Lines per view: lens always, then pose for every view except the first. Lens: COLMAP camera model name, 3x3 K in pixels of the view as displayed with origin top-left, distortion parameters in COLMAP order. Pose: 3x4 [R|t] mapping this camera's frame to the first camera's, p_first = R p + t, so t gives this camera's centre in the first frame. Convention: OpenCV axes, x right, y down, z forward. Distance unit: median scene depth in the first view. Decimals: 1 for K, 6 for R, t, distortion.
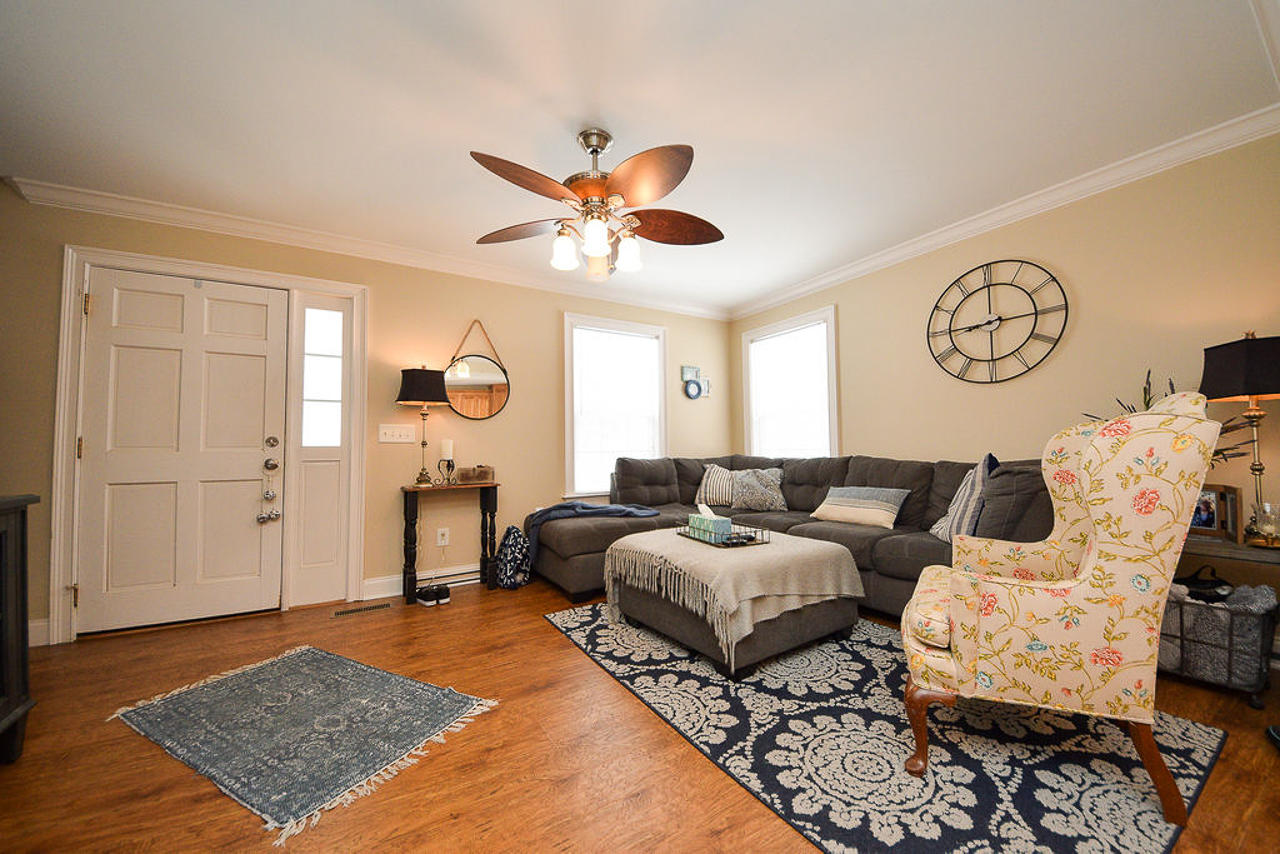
lens RADIAL K [[456.8, 0, 645.7], [0, 456.8, 425.4], [0, 0, 1]] dist [0.034554, -0.022156]
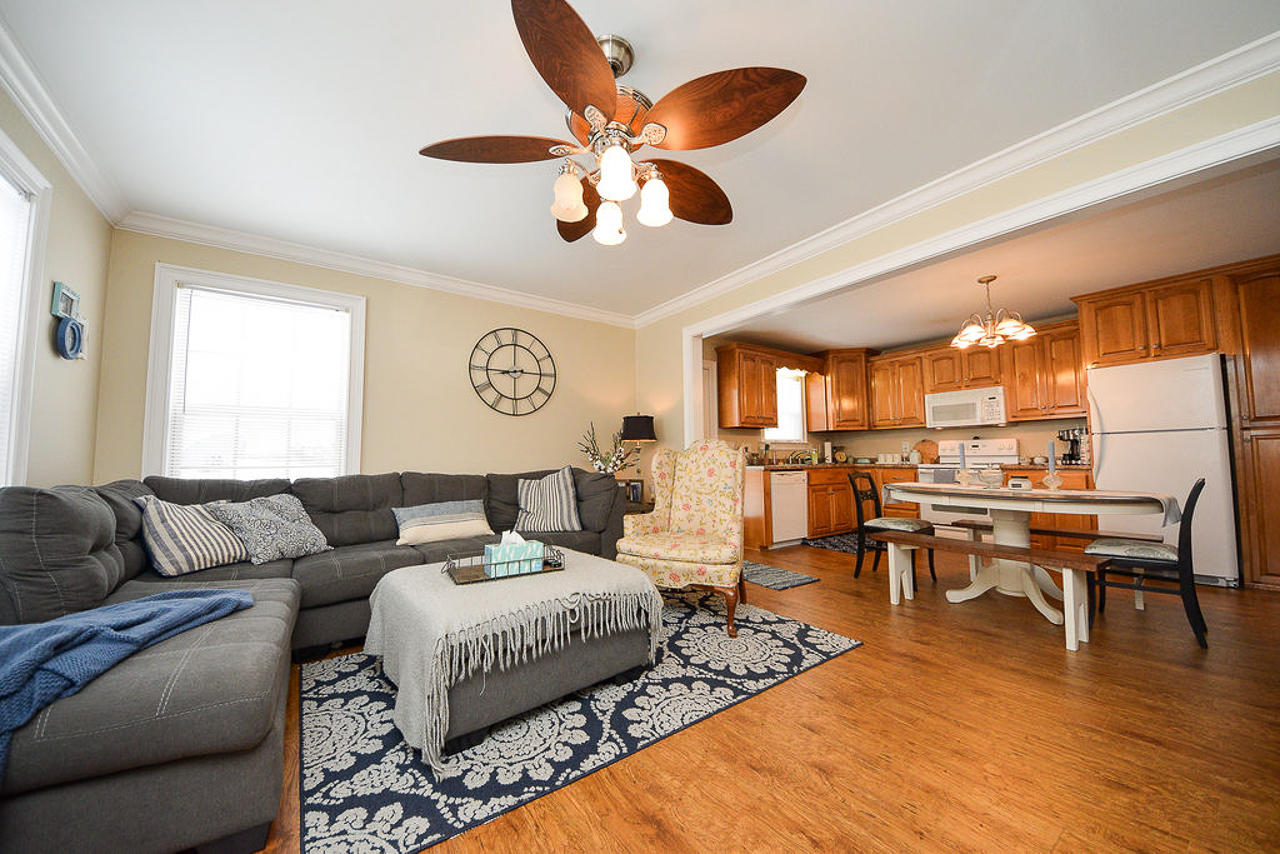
lens RADIAL K [[437.9, 0, 636.1], [0, 437.9, 430.7], [0, 0, 1]] dist [0.031281, -0.018591]
pose [[-0.036553, 0.070503, 0.996842, -0.577955], [-0.045014, 0.996380, -0.072121, 0.032153], [-0.998317, -0.047508, -0.033247, 0.695706]]
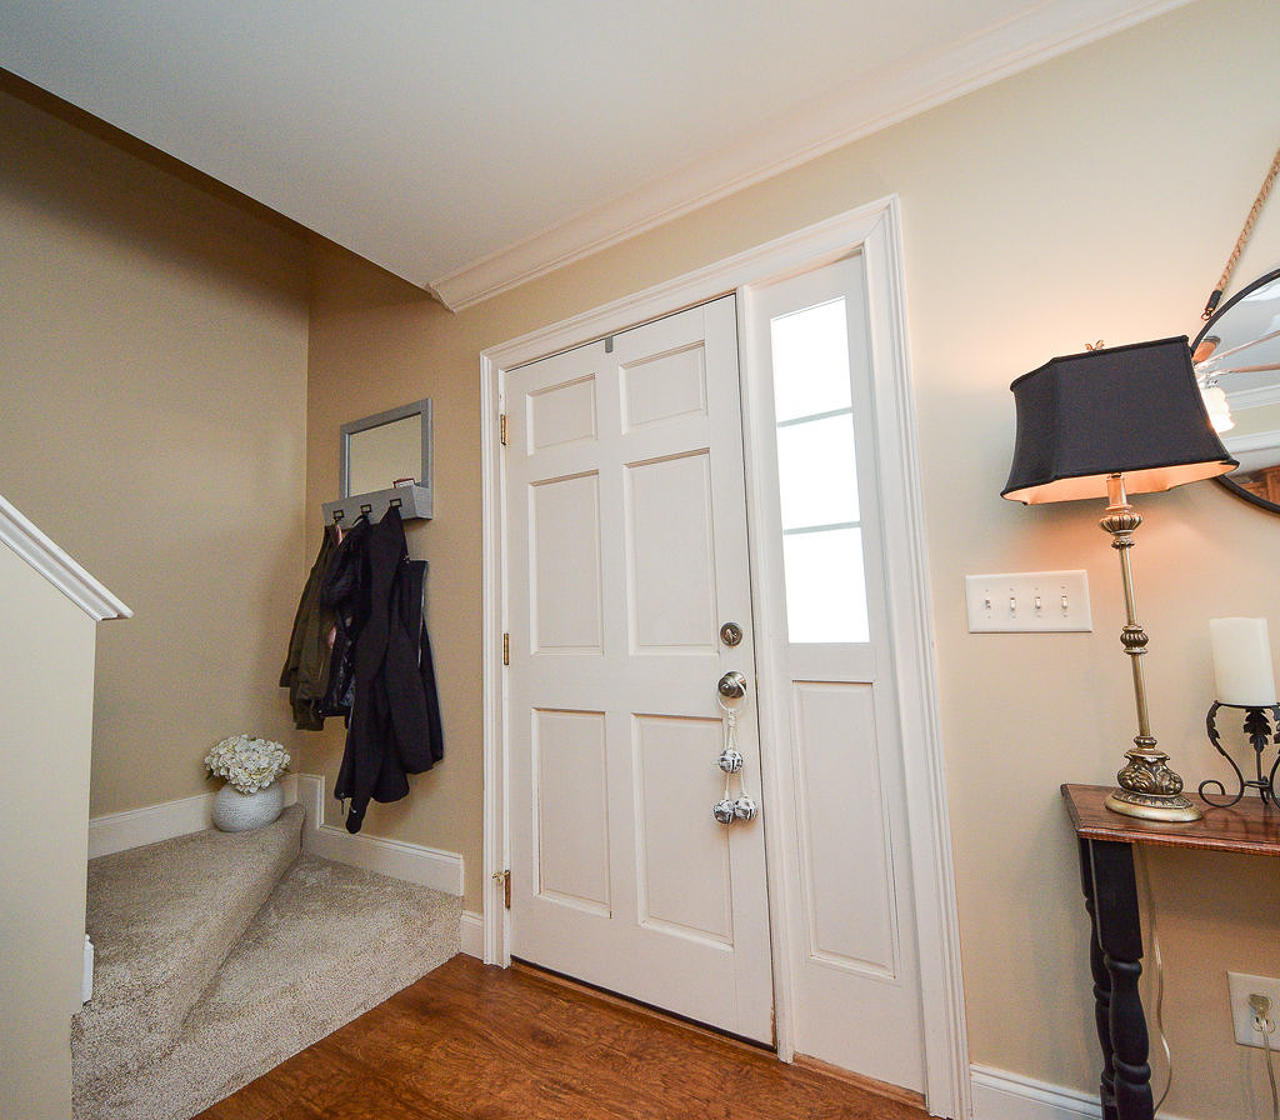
lens RADIAL K [[591.2, 0, 640.0], [0, 591.2, 560.0], [0, 0, 1]] dist [0.001693, -0.008160]
pose [[0.450503, -0.094762, -0.887731, -0.333891], [0.079681, 0.994650, -0.065739, -0.004858], [0.889212, -0.041120, 0.455644, 0.654474]]
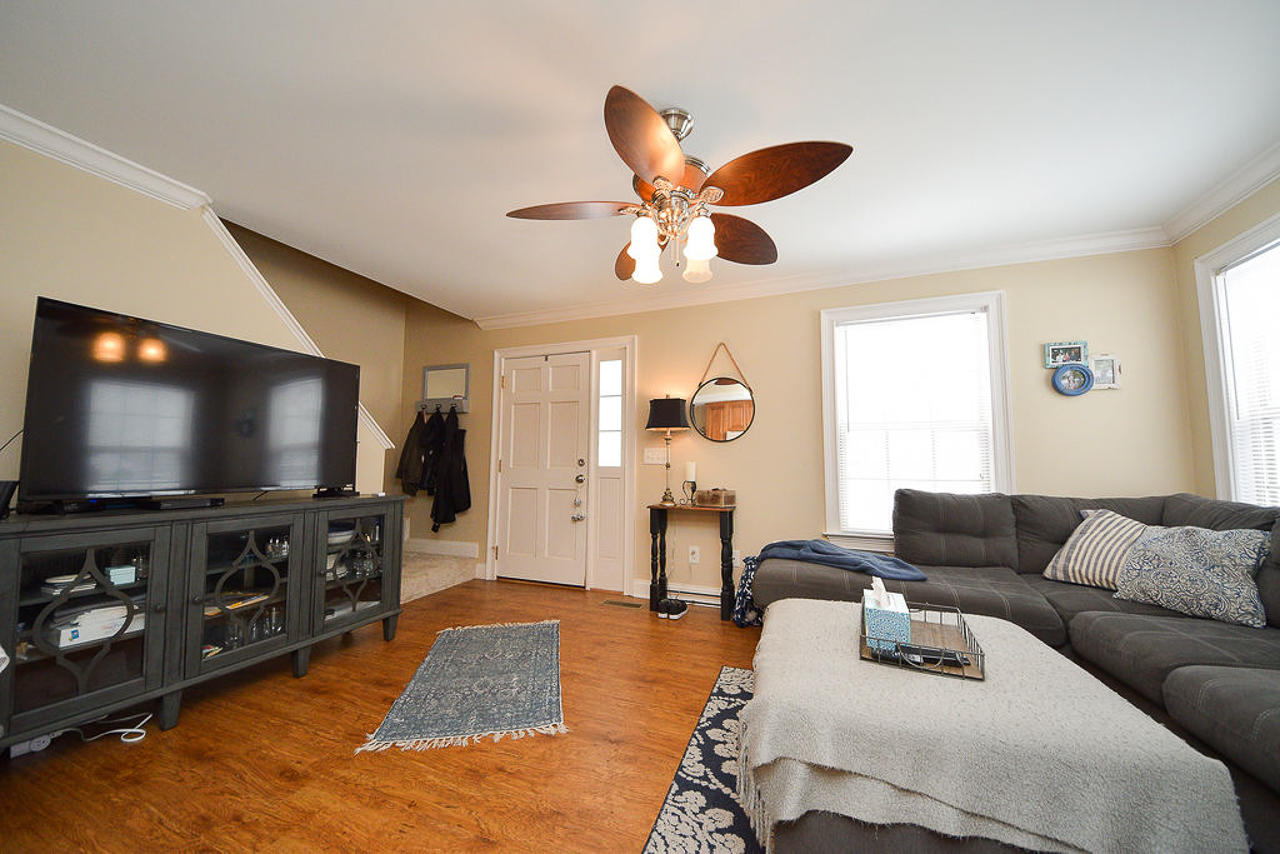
lens RADIAL K [[456.8, 0, 645.7], [0, 456.8, 425.4], [0, 0, 1]] dist [0.034554, -0.022156]
pose [[0.612081, -0.044143, -0.789562, 0.378064], [0.027548, 0.999025, -0.034497, -0.022520], [0.790315, -0.000636, 0.612701, 0.311697]]
